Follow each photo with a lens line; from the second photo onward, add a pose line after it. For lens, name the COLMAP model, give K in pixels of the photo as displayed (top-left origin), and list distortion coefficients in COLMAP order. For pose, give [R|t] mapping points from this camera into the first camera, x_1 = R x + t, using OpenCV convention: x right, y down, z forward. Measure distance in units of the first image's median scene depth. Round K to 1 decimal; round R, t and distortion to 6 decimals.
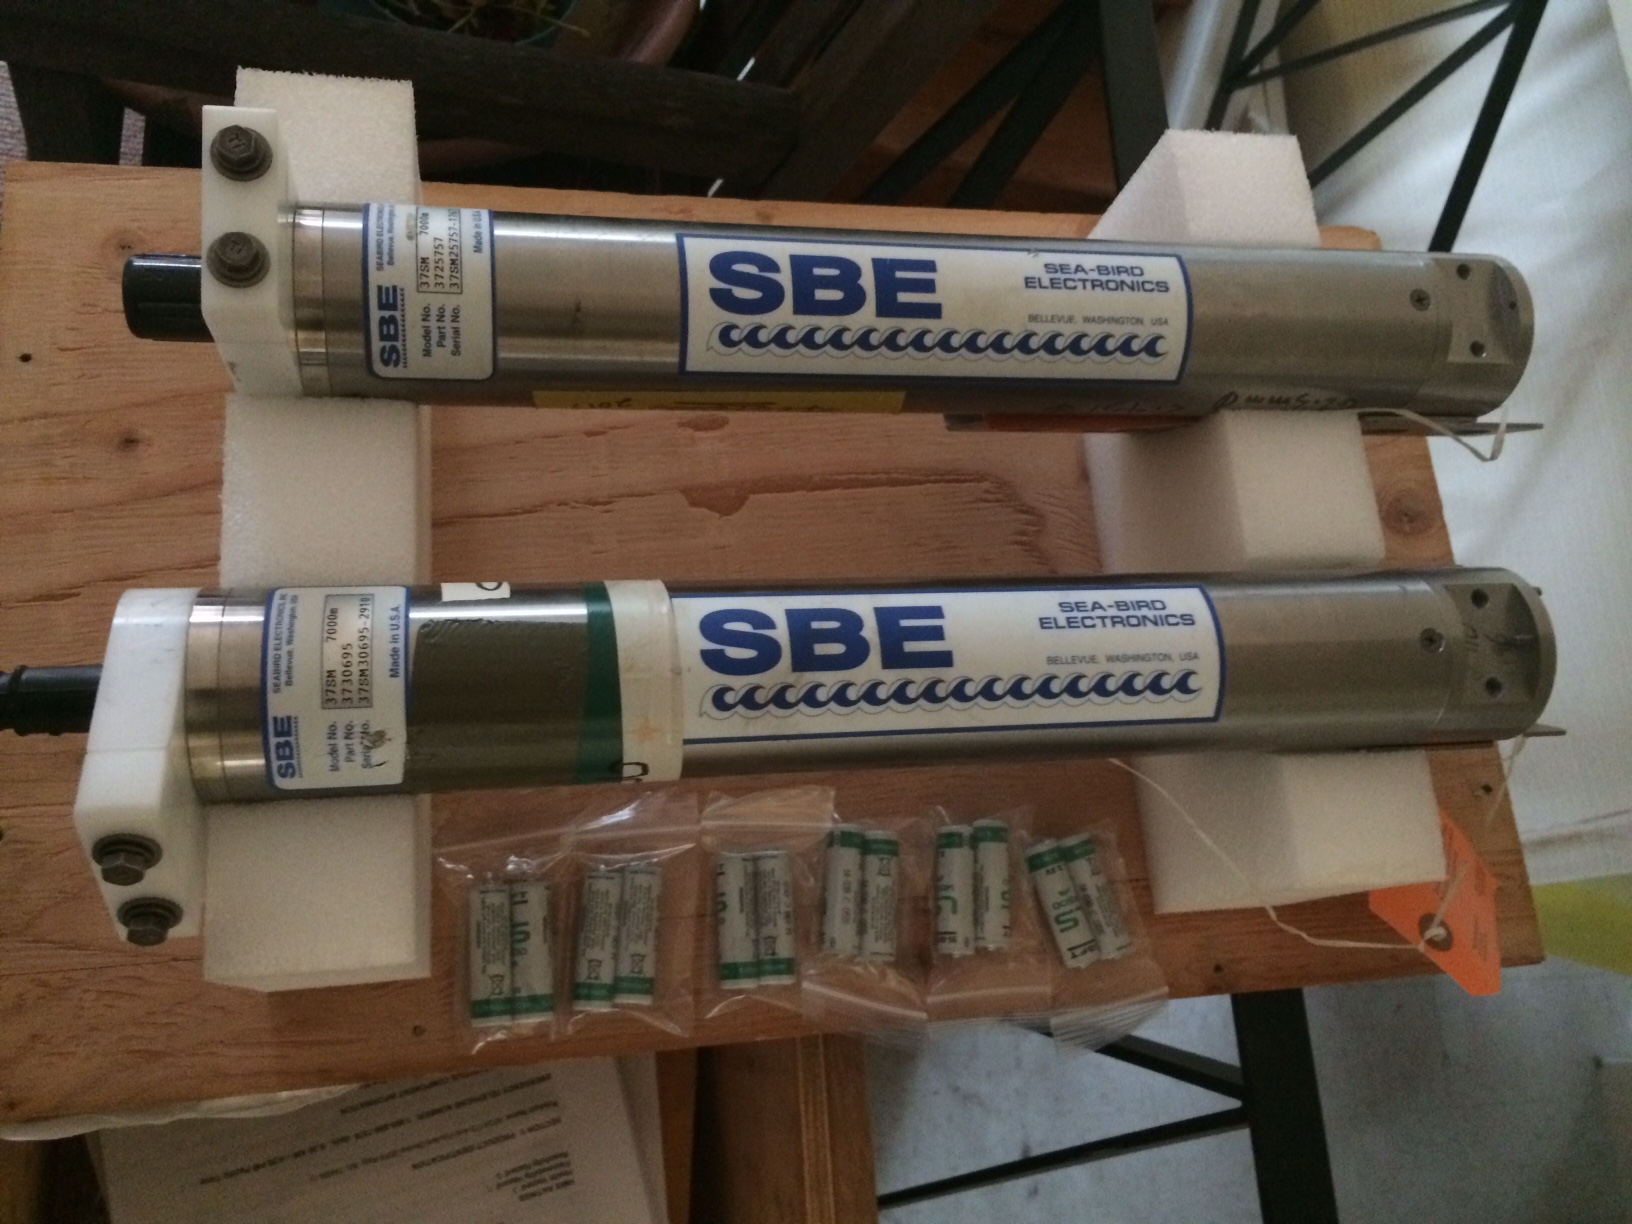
lens RADIAL K [[1391.9, 0, 816.0], [0, 1391.9, 612.0], [0, 0, 1]] dist [0.053741, -0.100960]
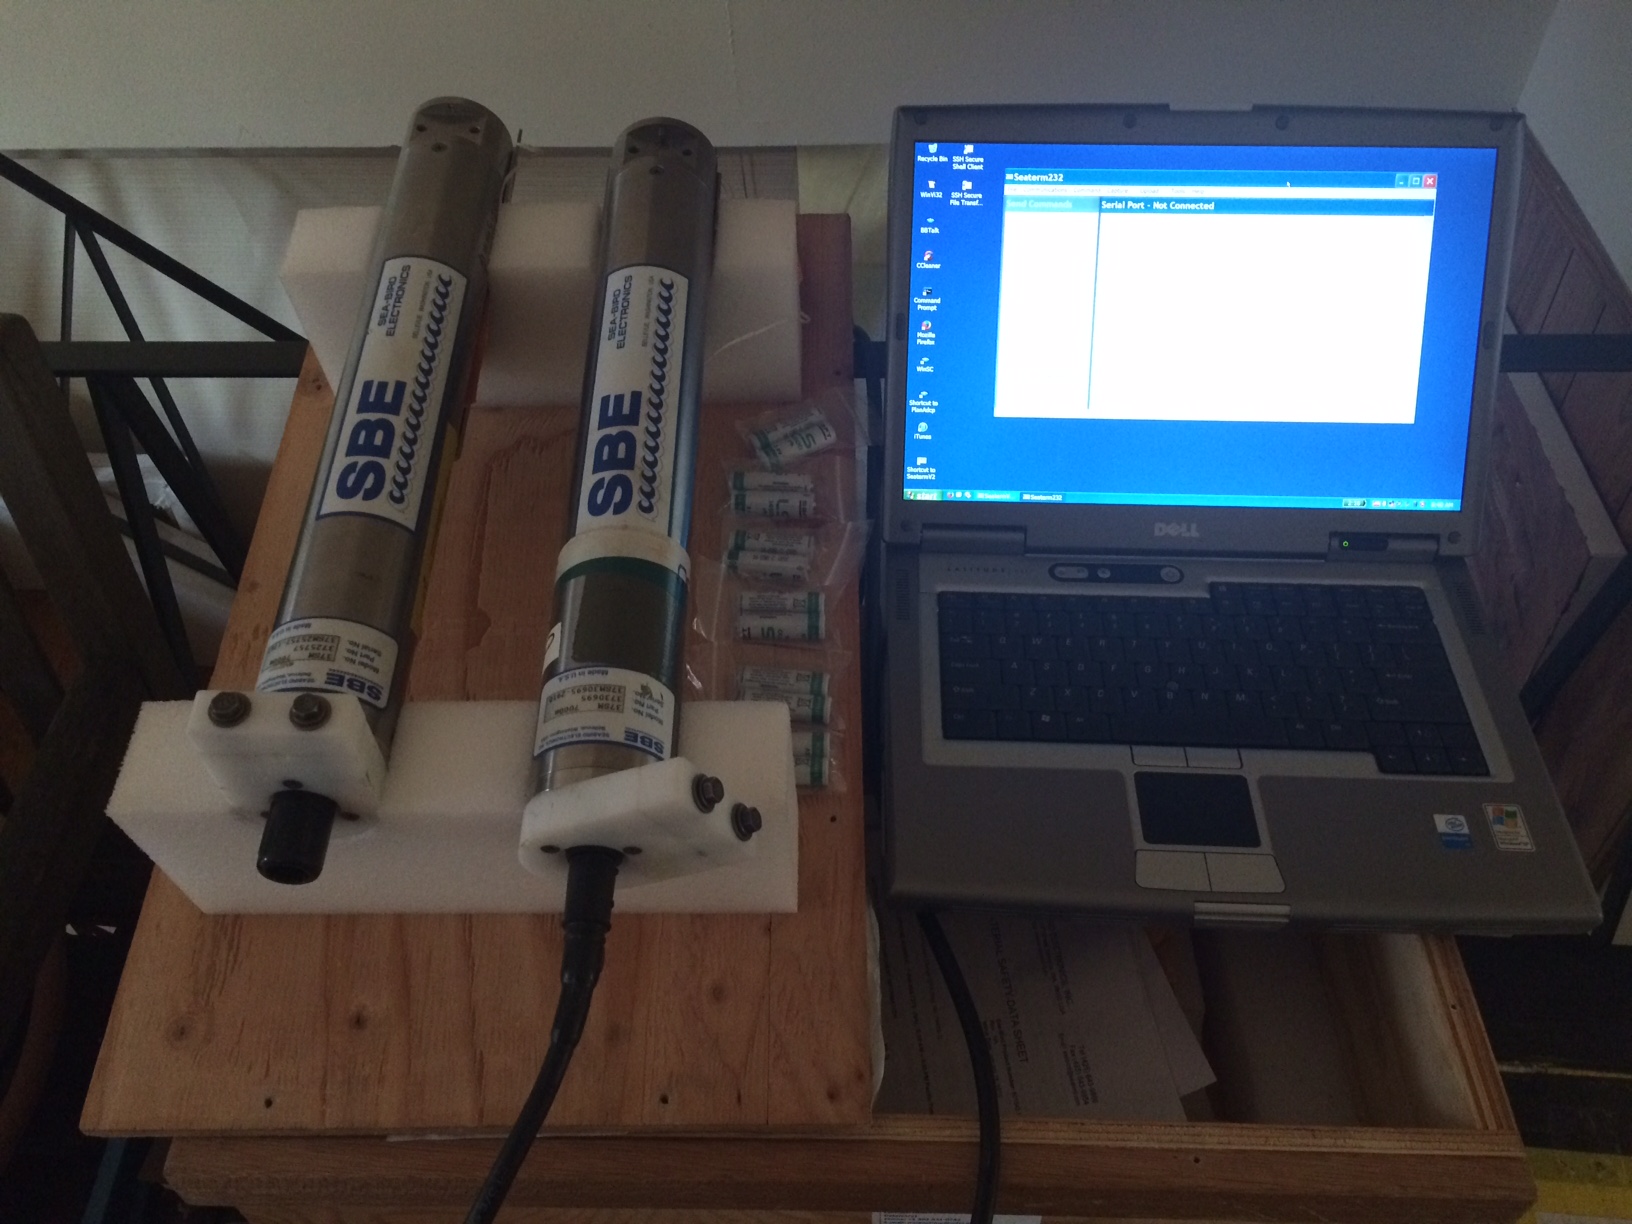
lens RADIAL K [[1365.0, 0, 816.0], [0, 1365.0, 612.0], [0, 0, 1]] dist [0.012370, 0.005960]
pose [[0.085437, -0.929793, 0.358030, -0.670255], [0.965988, 0.165326, 0.198831, -0.037037], [-0.244064, 0.328865, 0.912294, -0.399341]]
